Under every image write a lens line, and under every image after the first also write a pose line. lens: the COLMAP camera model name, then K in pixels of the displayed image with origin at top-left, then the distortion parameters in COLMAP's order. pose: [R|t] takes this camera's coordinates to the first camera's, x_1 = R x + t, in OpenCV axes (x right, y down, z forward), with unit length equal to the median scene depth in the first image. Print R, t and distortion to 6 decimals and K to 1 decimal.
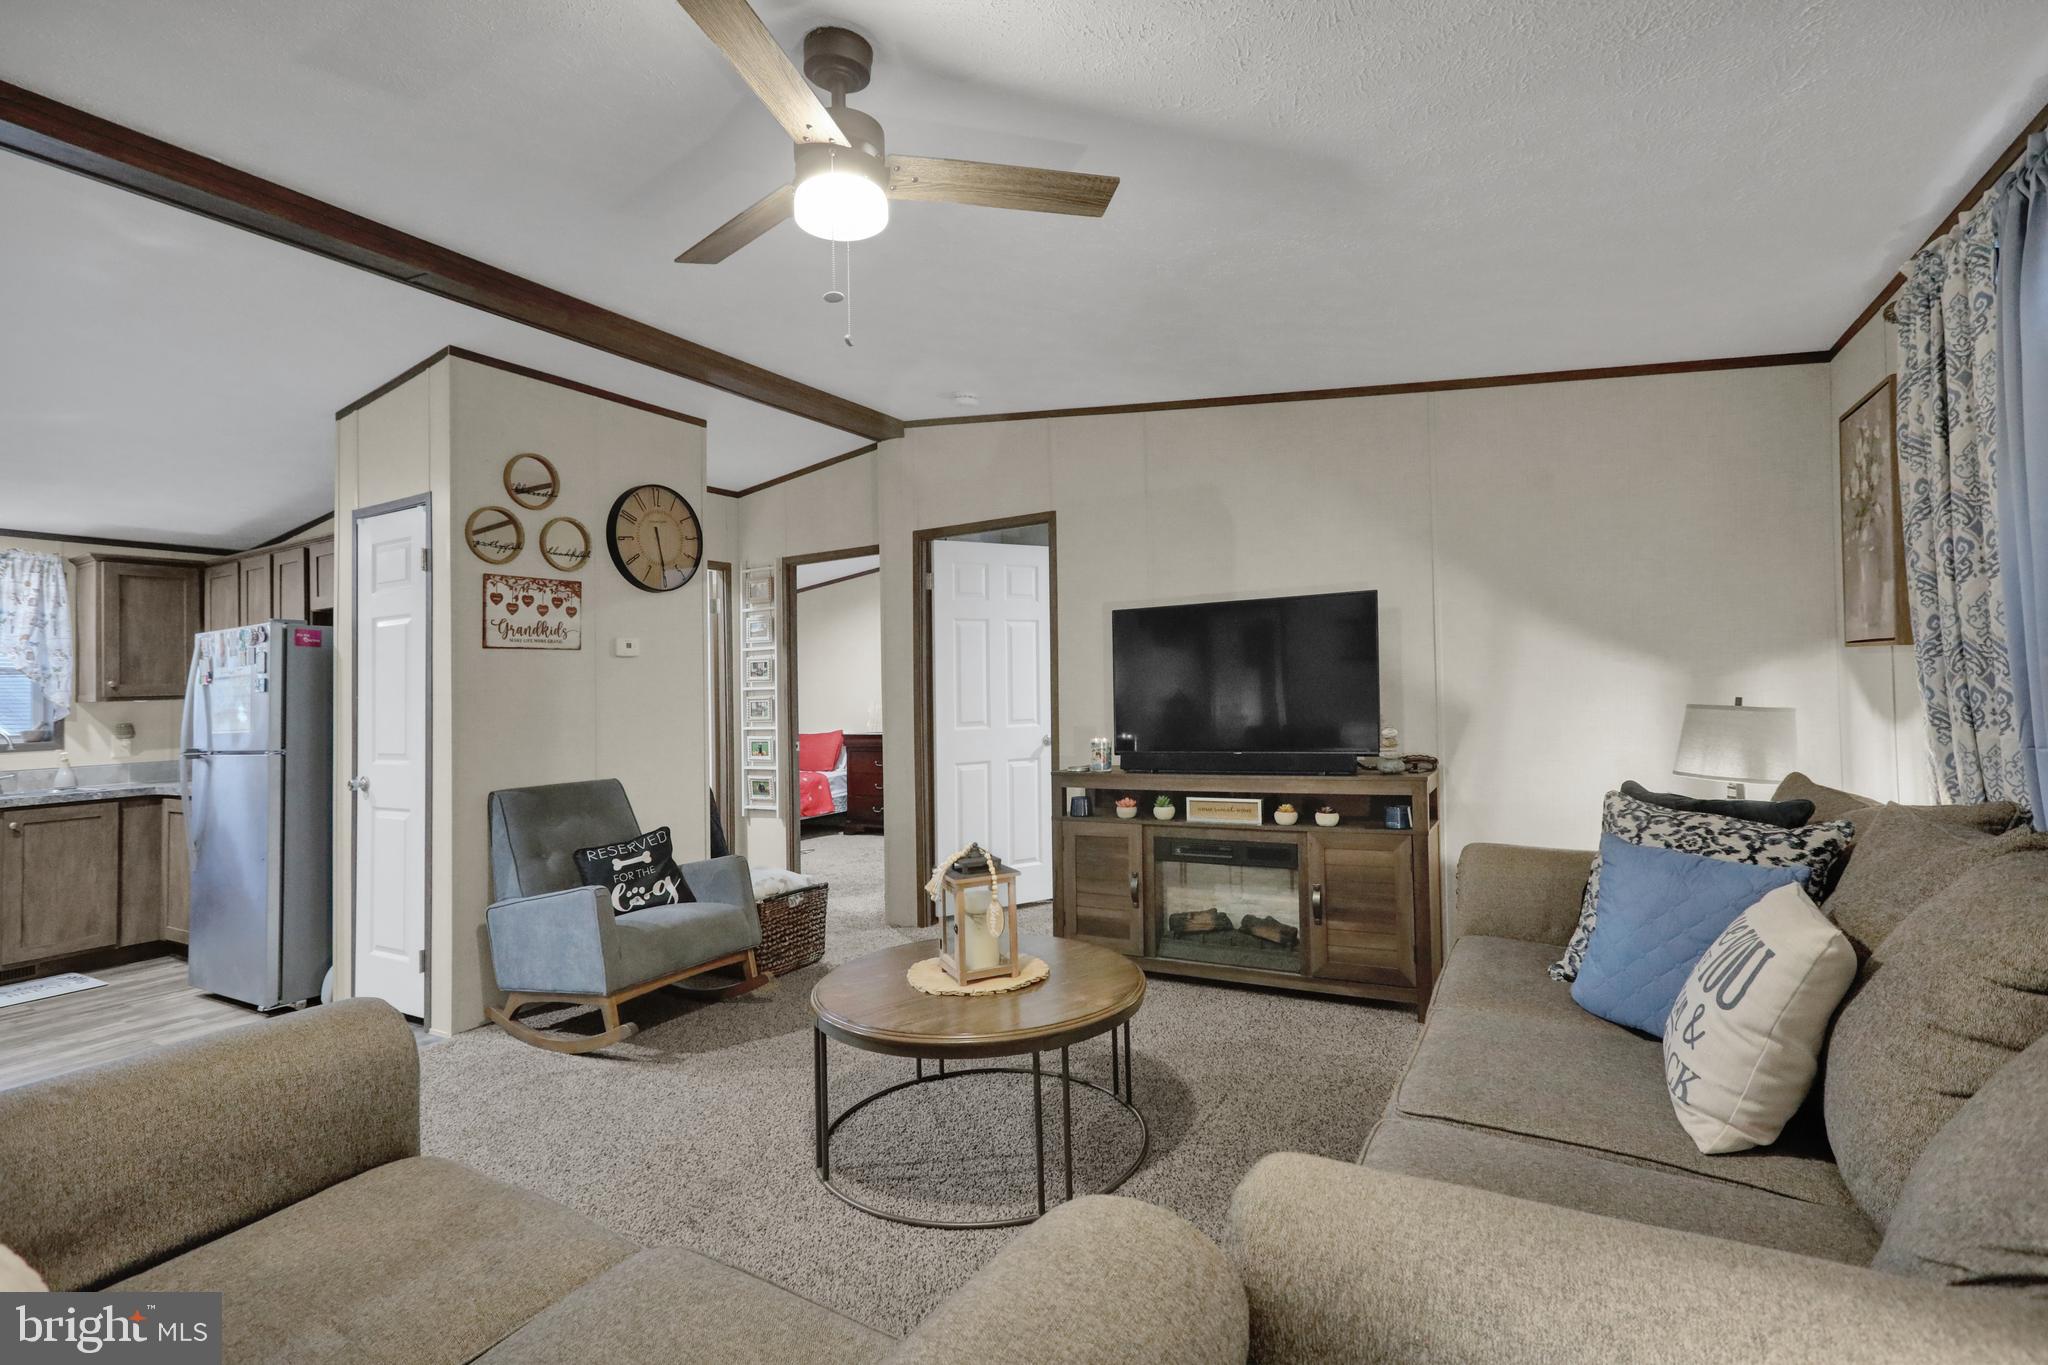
lens RADIAL K [[937.4, 0, 1022.0], [0, 937.4, 663.1], [0, 0, 1]] dist [0.002613, 0.000594]
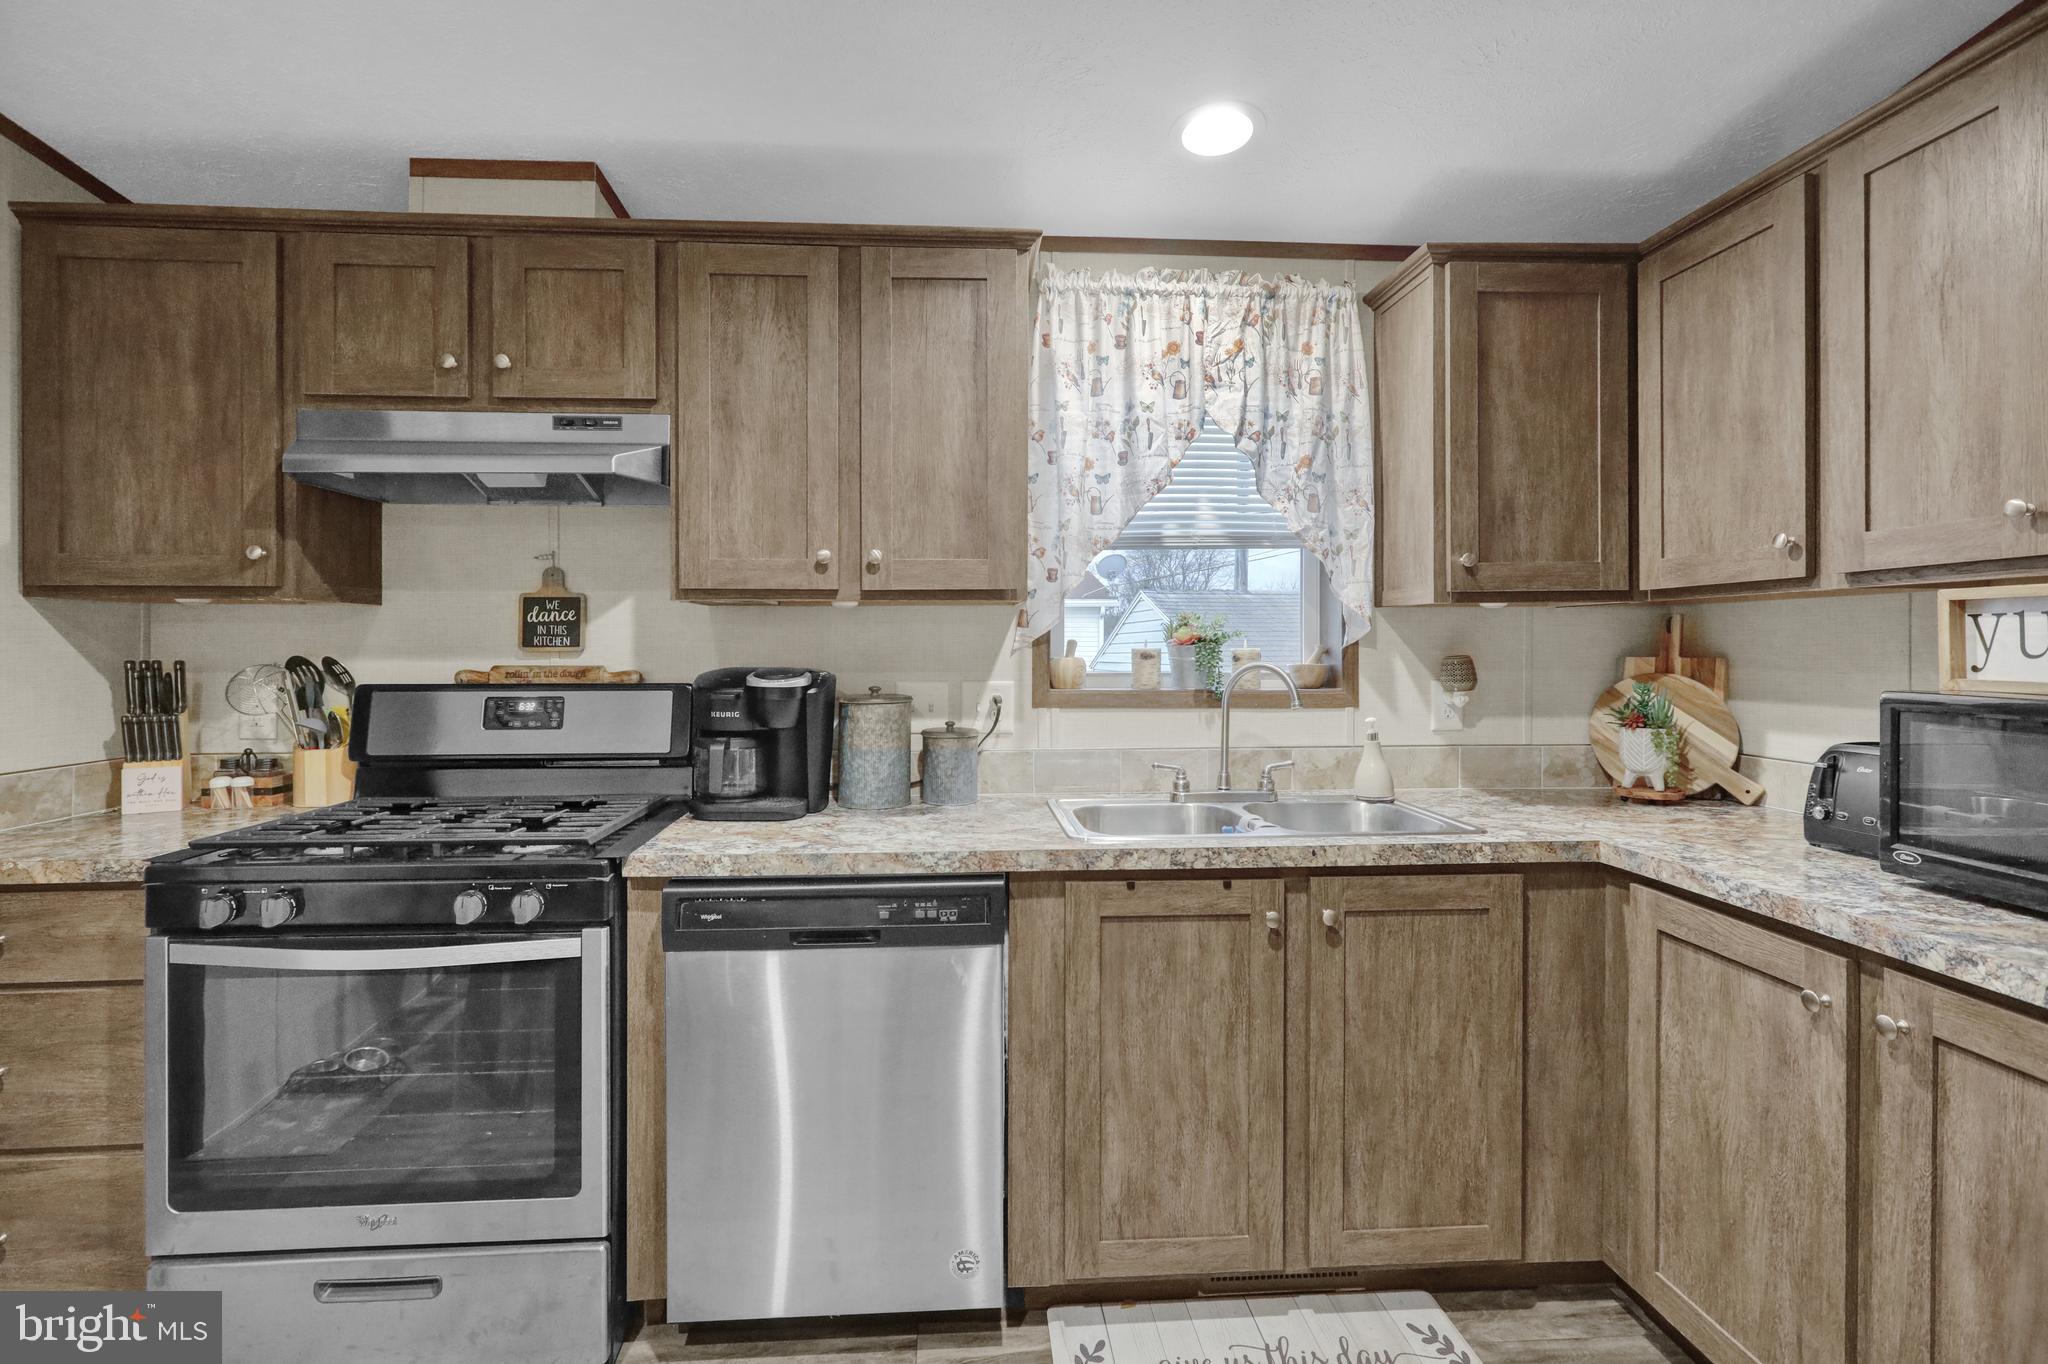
lens RADIAL K [[947.3, 0, 1020.9], [0, 947.3, 639.1], [0, 0, 1]] dist [0.034079, 0.001024]
pose [[0.561007, 0.025328, -0.827423, -0.729536], [0.010828, 0.999222, 0.037928, 0.038511], [0.827740, -0.030238, 0.560297, 0.603995]]
